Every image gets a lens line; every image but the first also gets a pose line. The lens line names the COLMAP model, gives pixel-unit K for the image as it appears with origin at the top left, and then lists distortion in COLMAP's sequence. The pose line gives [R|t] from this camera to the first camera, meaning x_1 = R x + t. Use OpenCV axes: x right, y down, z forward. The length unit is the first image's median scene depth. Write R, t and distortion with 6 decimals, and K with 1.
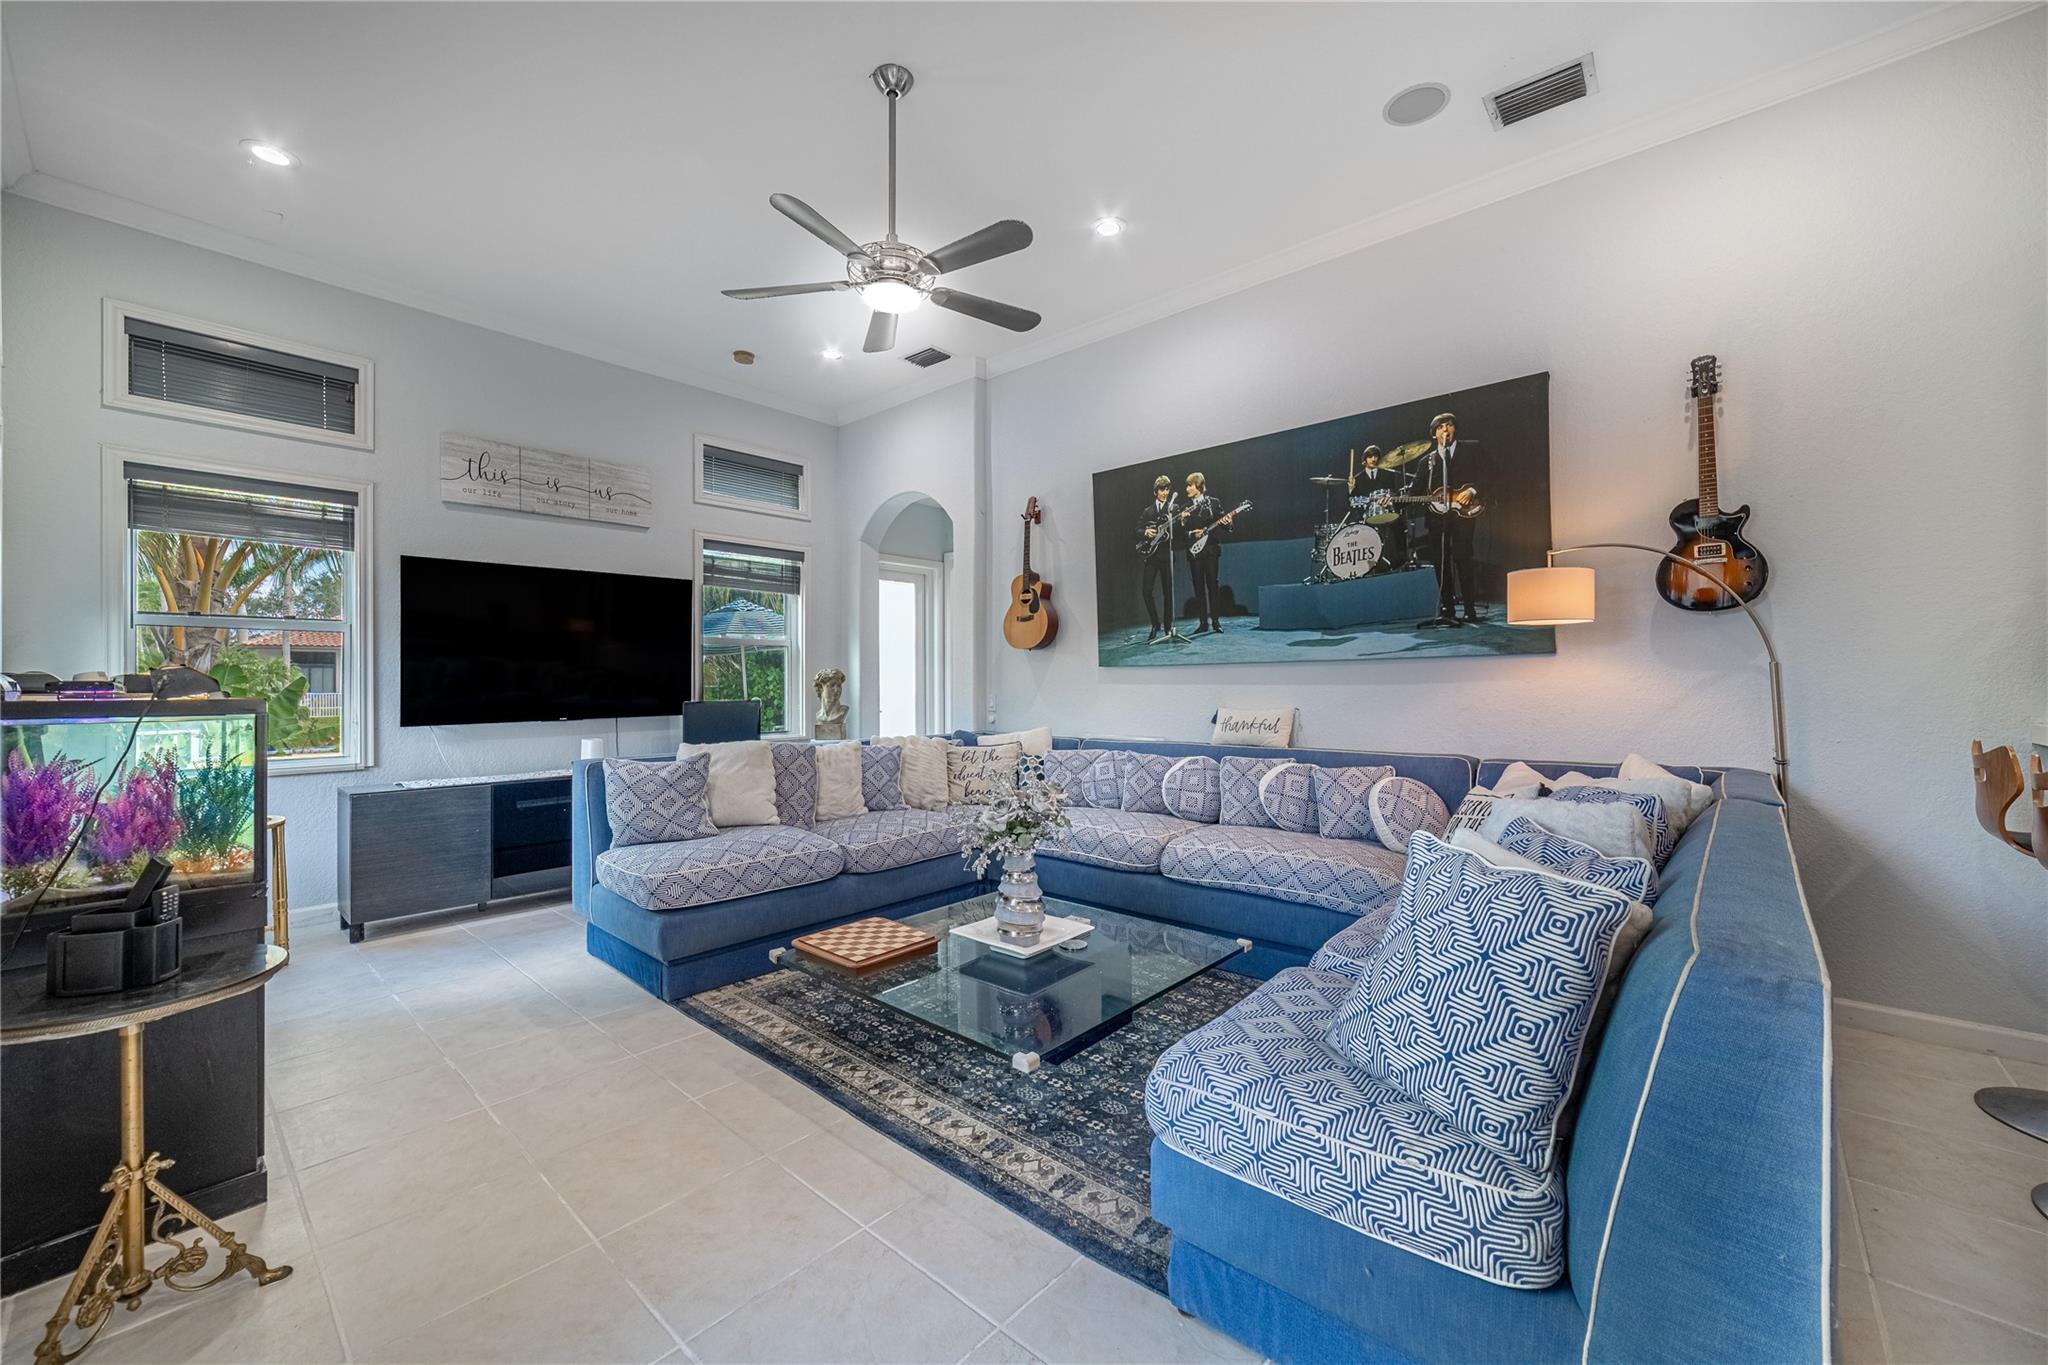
lens RADIAL K [[807.6, 0, 1032.6], [0, 807.6, 679.3], [0, 0, 1]] dist [-0.025306, 0.010904]
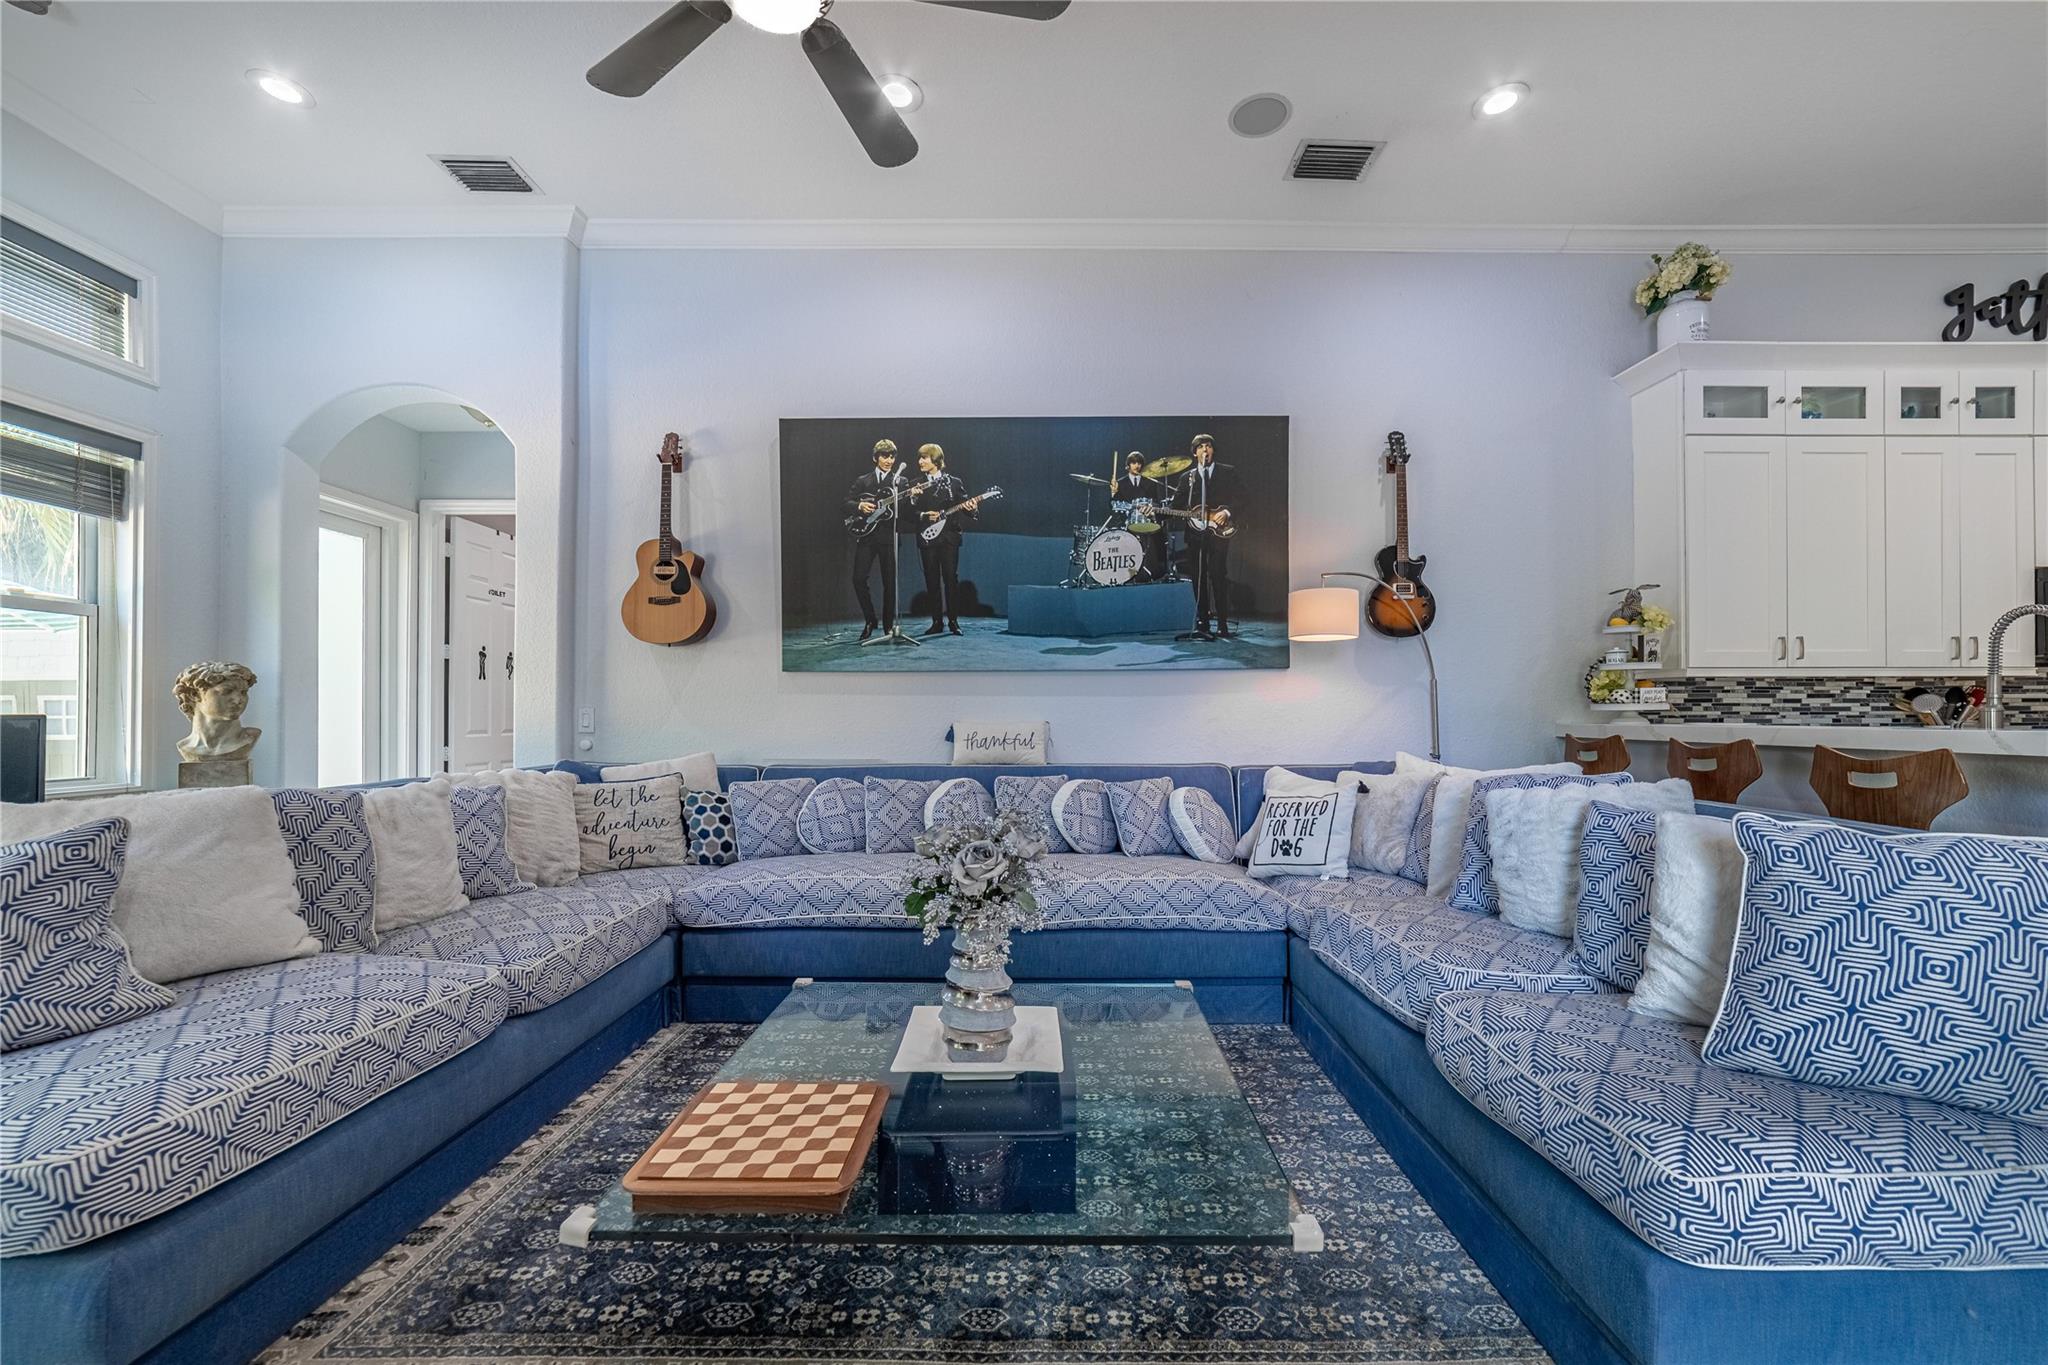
lens RADIAL K [[806.1, 0, 1060.9], [0, 806.1, 708.4], [0, 0, 1]] dist [-0.008426, 0.000642]
pose [[0.746484, 0.010288, 0.665324, -0.283168], [-0.007147, 0.999947, -0.007444, 0.028776], [-0.665365, 0.000802, 0.746517, 0.311961]]
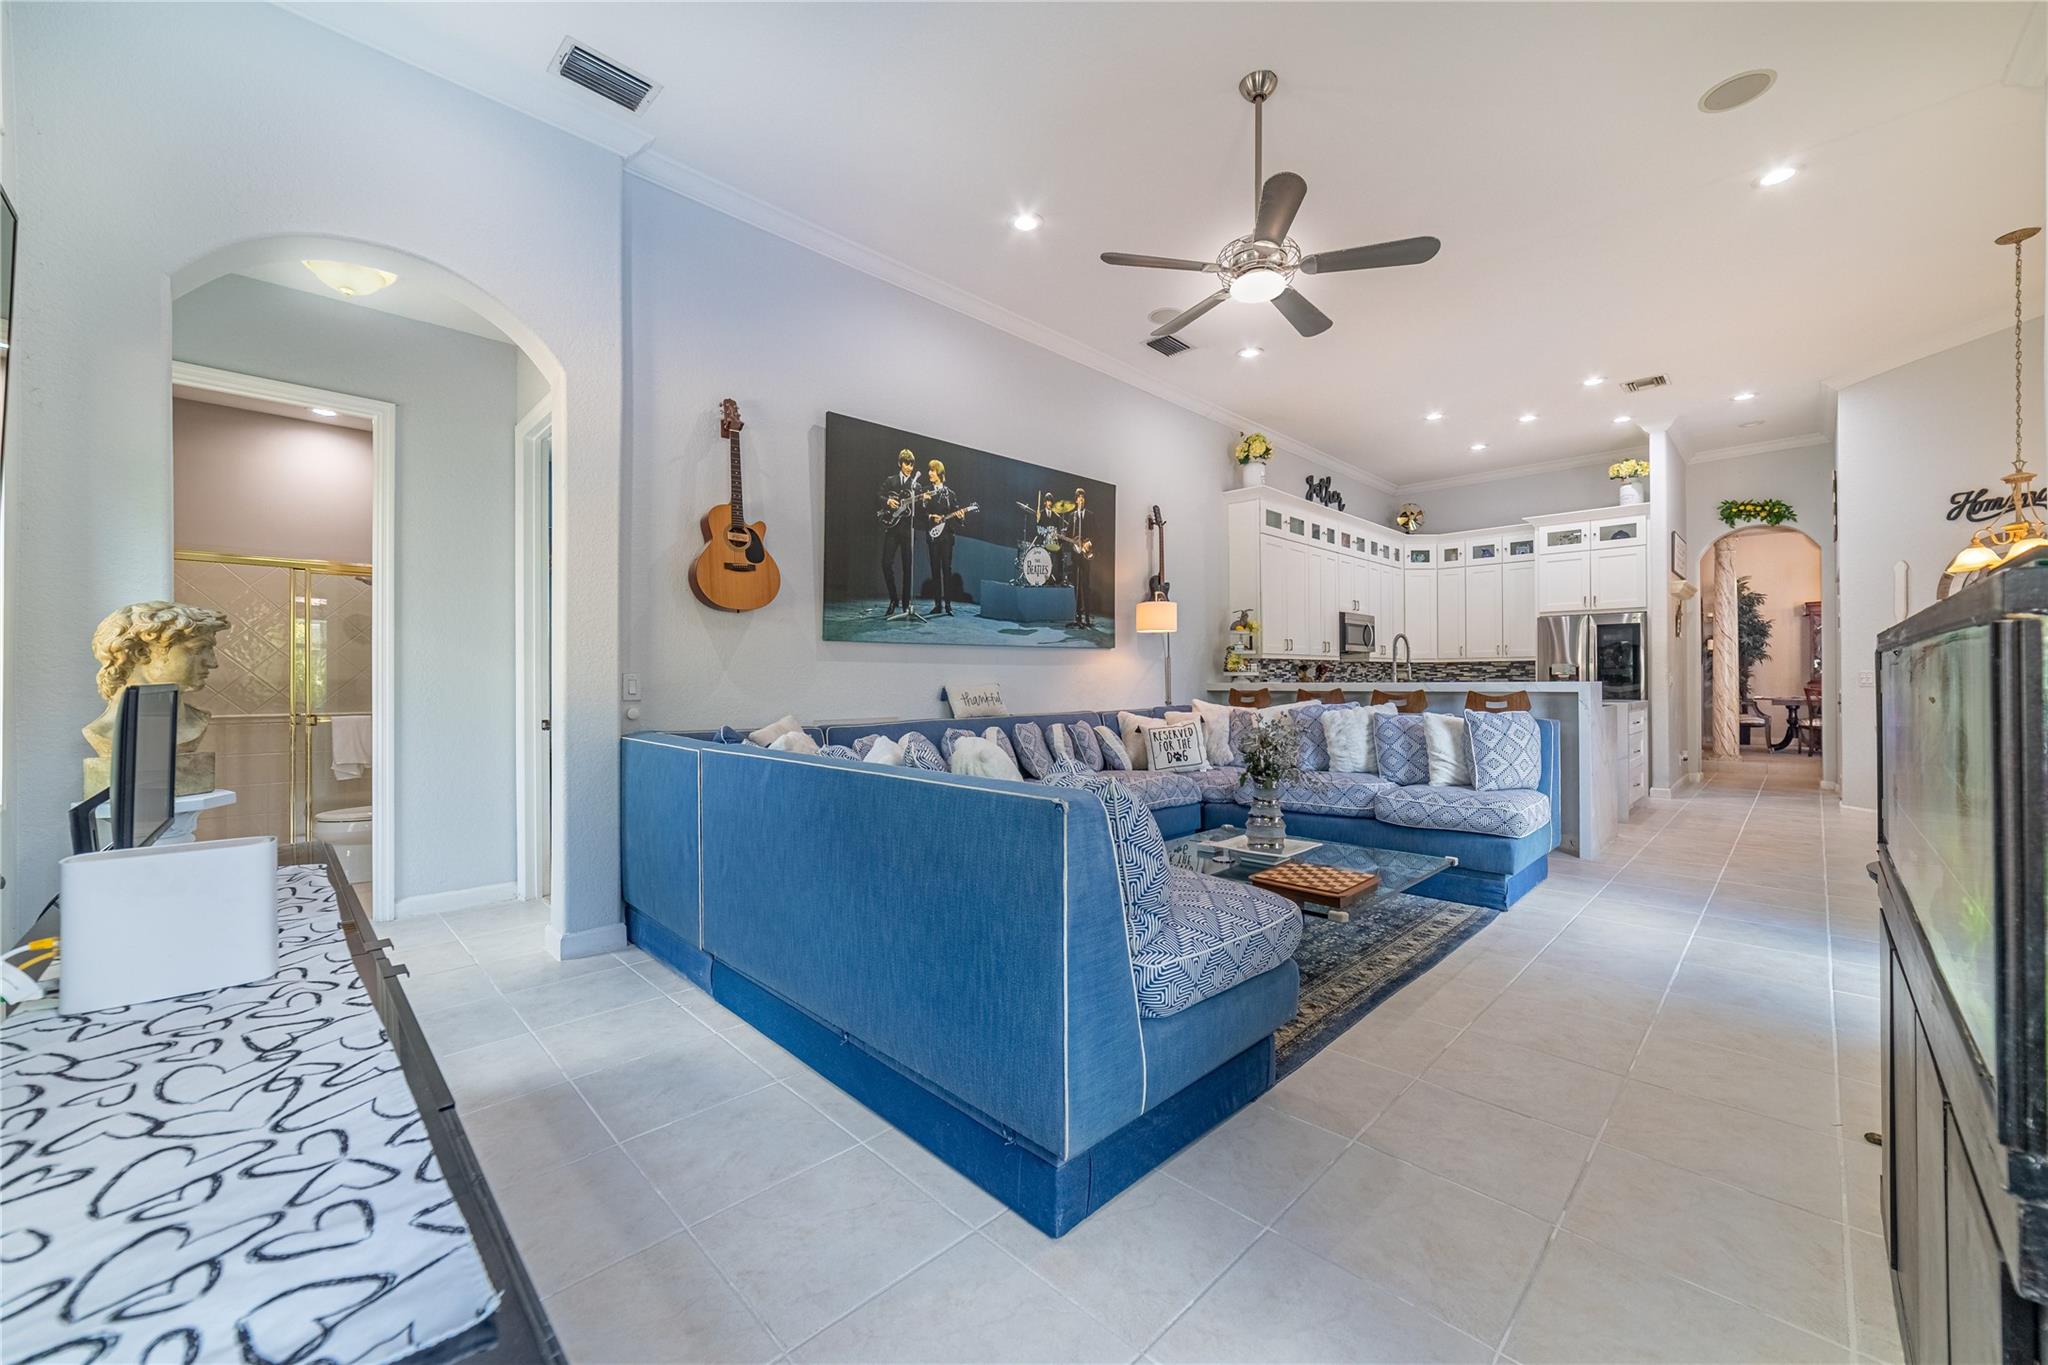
lens RADIAL K [[808.4, 0, 1028.9], [0, 808.4, 674.5], [0, 0, 1]] dist [-0.001388, 0.000094]
pose [[0.049112, 0.011494, 0.998727, -0.928612], [0.001734, 0.999931, -0.011593, 0.037186], [-0.998792, 0.002301, 0.049089, 0.923432]]
